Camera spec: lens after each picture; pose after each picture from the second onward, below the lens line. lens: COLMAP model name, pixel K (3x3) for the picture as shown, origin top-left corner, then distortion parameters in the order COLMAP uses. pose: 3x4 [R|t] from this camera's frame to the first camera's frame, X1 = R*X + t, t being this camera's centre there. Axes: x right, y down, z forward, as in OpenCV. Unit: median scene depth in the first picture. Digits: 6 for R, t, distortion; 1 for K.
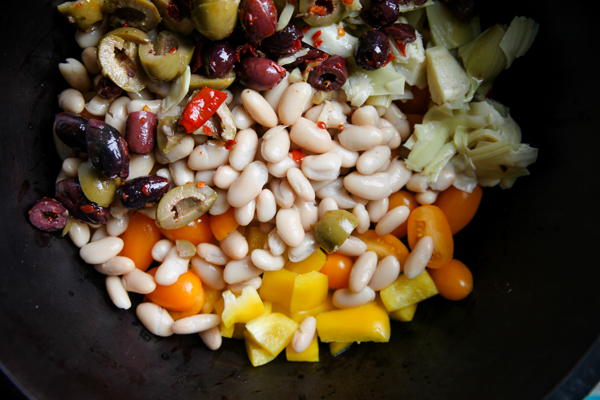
lens RADIAL K [[748.0, 0, 300.0], [0, 748.0, 200.0], [0, 0, 1]] dist [0.026615, 0.034038]
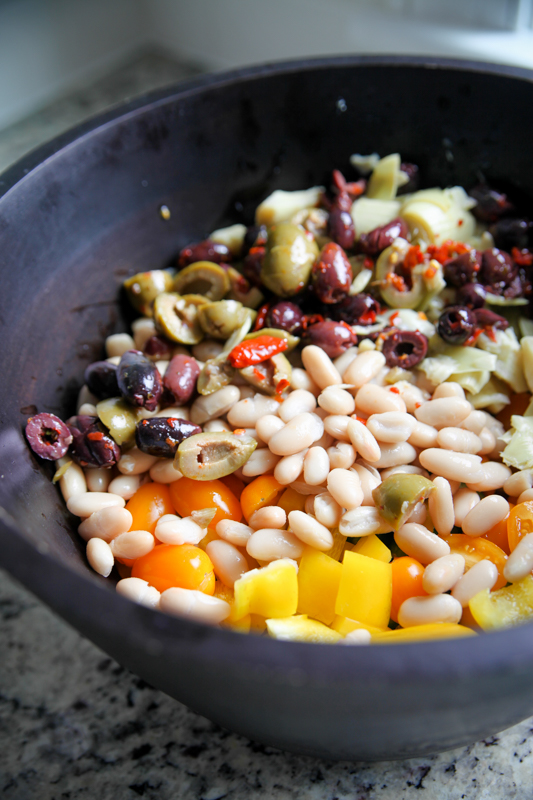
lens RADIAL K [[997.3, 0, 266.5], [0, 997.3, 400.0], [0, 0, 1]] dist [0.026615, 0.034038]
pose [[0.986730, 0.050515, -0.154310, 0.059950], [-0.149410, 0.654518, -0.741136, 0.743279], [0.063560, 0.754357, 0.653380, 0.275749]]
